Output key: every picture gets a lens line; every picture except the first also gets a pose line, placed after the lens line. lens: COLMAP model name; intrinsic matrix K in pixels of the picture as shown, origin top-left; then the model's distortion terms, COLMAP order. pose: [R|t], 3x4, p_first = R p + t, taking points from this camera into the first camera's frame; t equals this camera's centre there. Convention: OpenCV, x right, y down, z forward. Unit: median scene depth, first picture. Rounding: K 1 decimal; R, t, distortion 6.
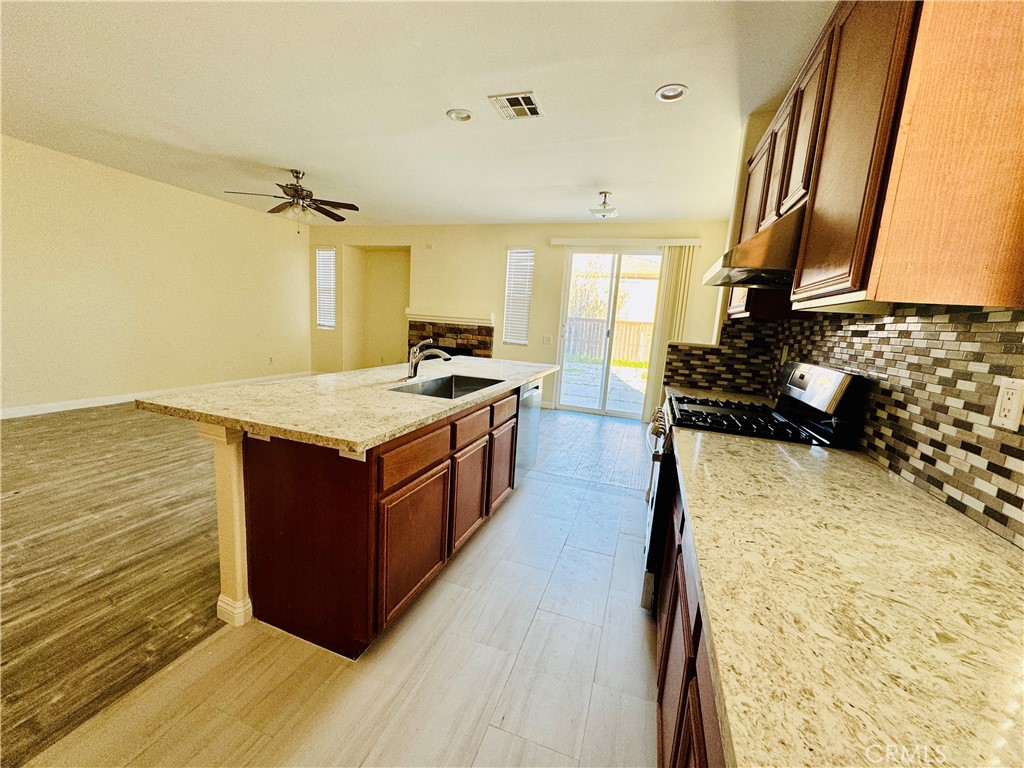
lens RADIAL K [[408.2, 0, 510.9], [0, 408.2, 382.5], [0, 0, 1]] dist [-0.002530, 0.000132]
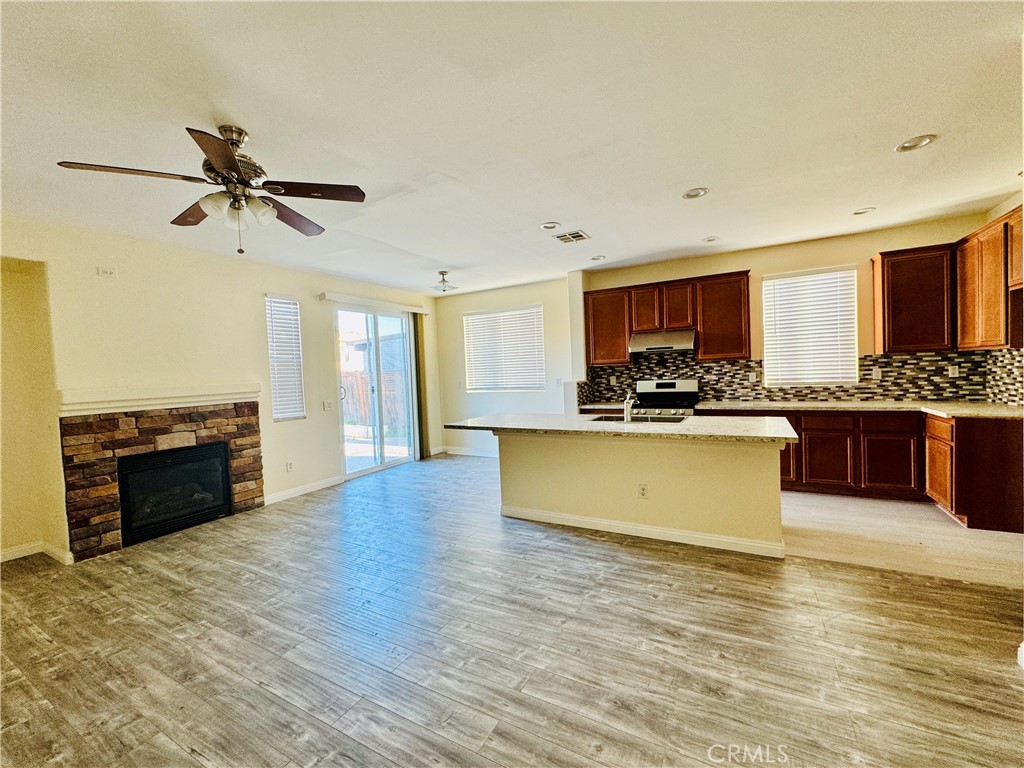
lens RADIAL K [[408.2, 0, 514.3], [0, 408.2, 390.4], [0, 0, 1]] dist [-0.002530, 0.000132]
pose [[0.171603, -0.118404, 0.978025, -1.456840], [0.202480, 0.975796, 0.082608, -0.273280], [-0.964134, 0.183854, 0.191424, 0.957856]]
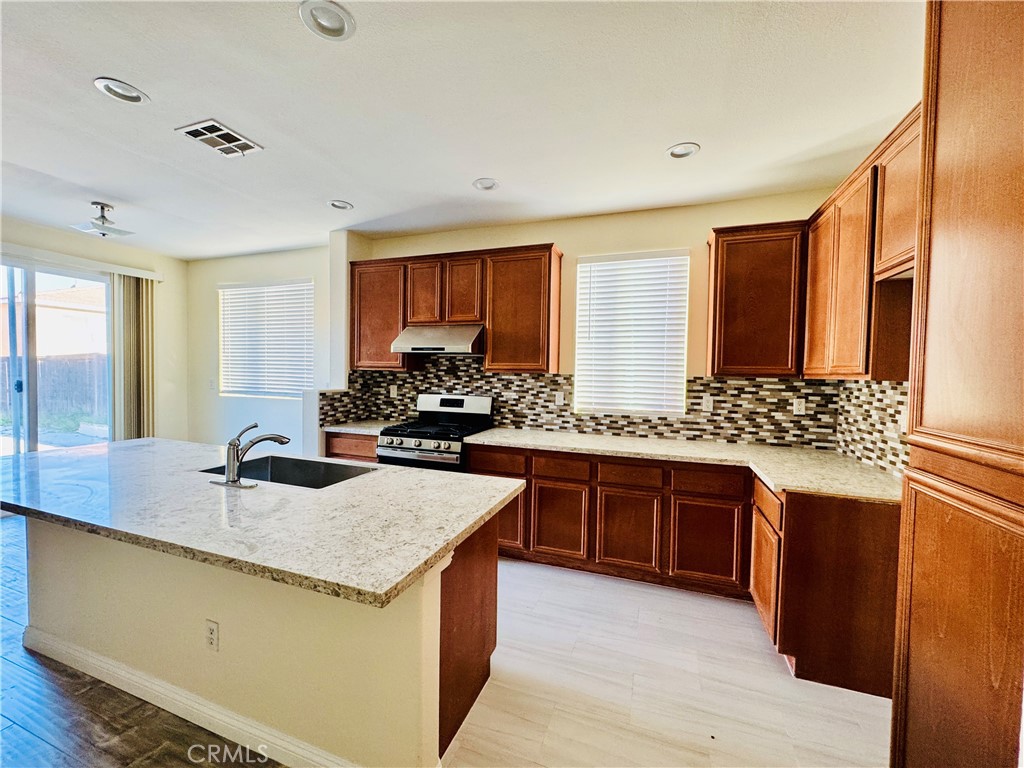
lens RADIAL K [[408.2, 0, 512.3], [0, 408.2, 384.5], [0, 0, 1]] dist [-0.002530, 0.000132]
pose [[0.014784, -0.099378, 0.994940, -0.815650], [0.136823, 0.985890, 0.096441, -0.160297], [-0.990485, 0.134704, 0.028173, 0.414271]]
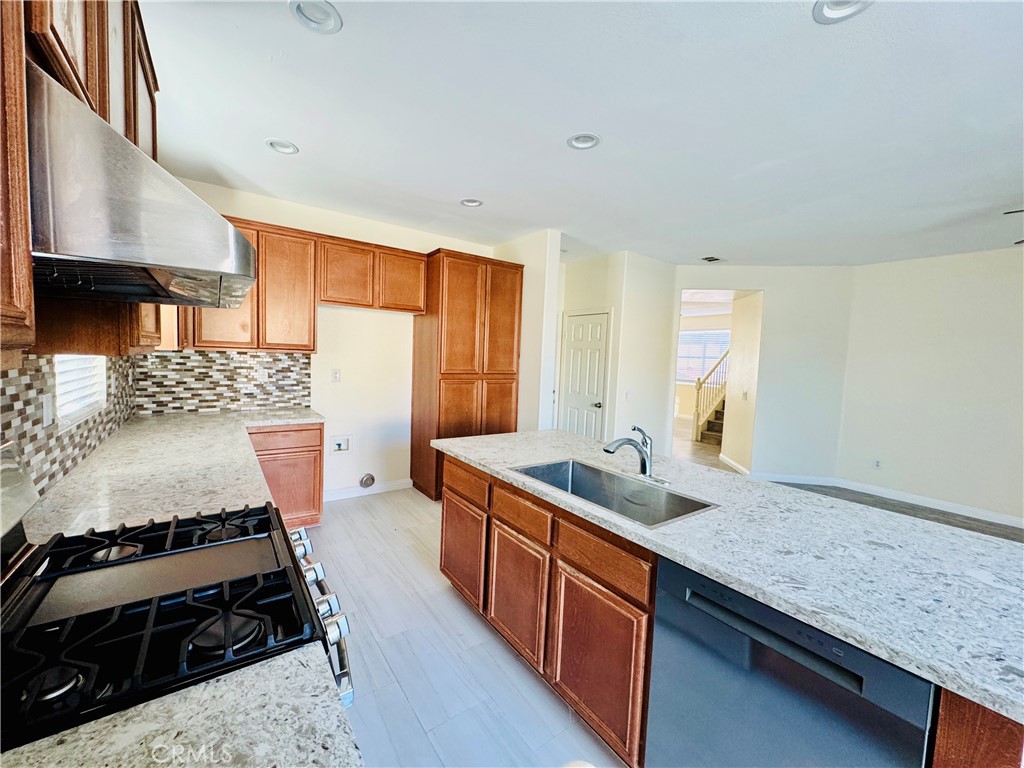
lens RADIAL K [[408.2, 0, 513.3], [0, 408.2, 383.8], [0, 0, 1]] dist [-0.002530, 0.000132]
pose [[-0.564291, -0.035716, -0.824803, 0.476774], [-0.202206, 0.974613, 0.096136, -0.179525], [0.800430, 0.221029, -0.557187, 1.048022]]
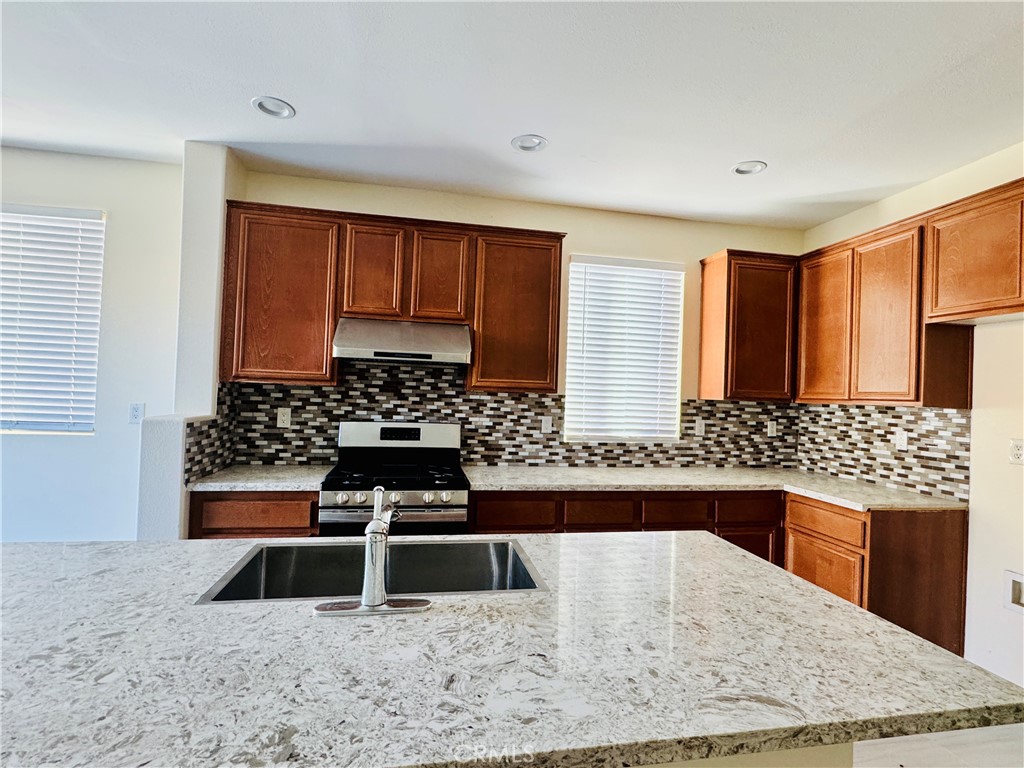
lens RADIAL K [[501.9, 0, 510.4], [0, 501.9, 384.1], [0, 0, 1]] dist [-0.000459, -0.000148]
pose [[-0.494755, -0.070453, 0.866172, -0.597326], [0.064109, 0.991034, 0.117228, -0.224476], [-0.866665, 0.113528, -0.485802, 0.958995]]
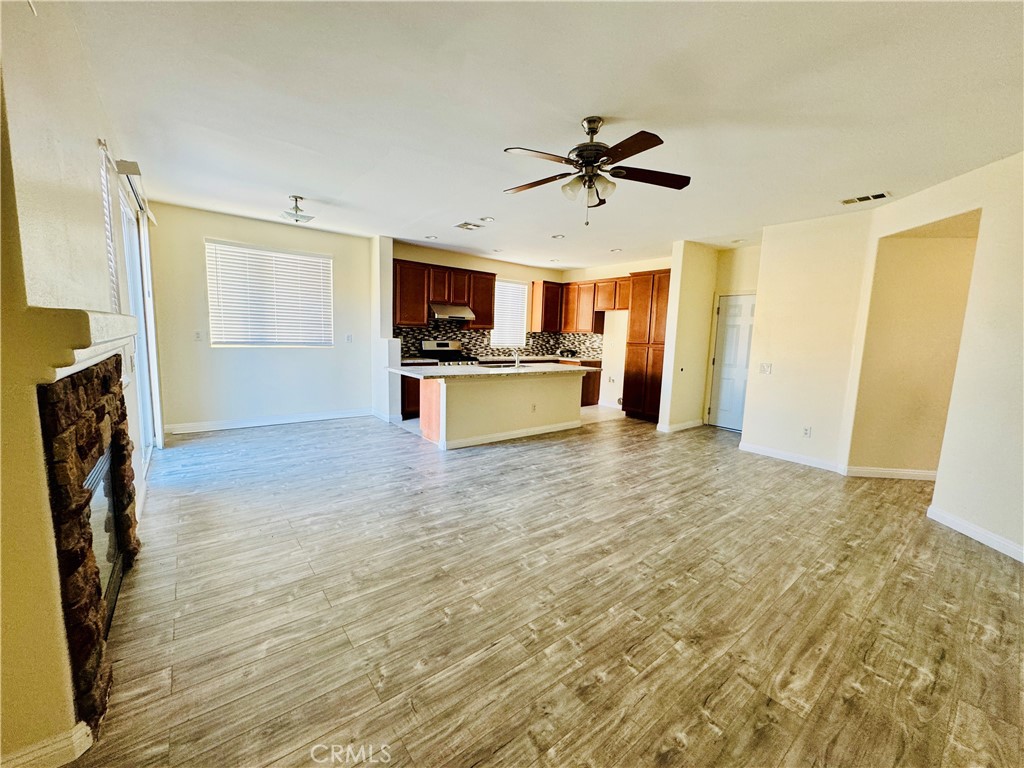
lens RADIAL K [[408.2, 0, 512.5], [0, 408.2, 381.0], [0, 0, 1]] dist [-0.002530, 0.000132]
pose [[-0.842224, -0.155550, 0.516201, -1.188918], [-0.007468, 0.960748, 0.277322, -0.478703], [-0.539076, 0.229713, -0.810327, 2.455457]]
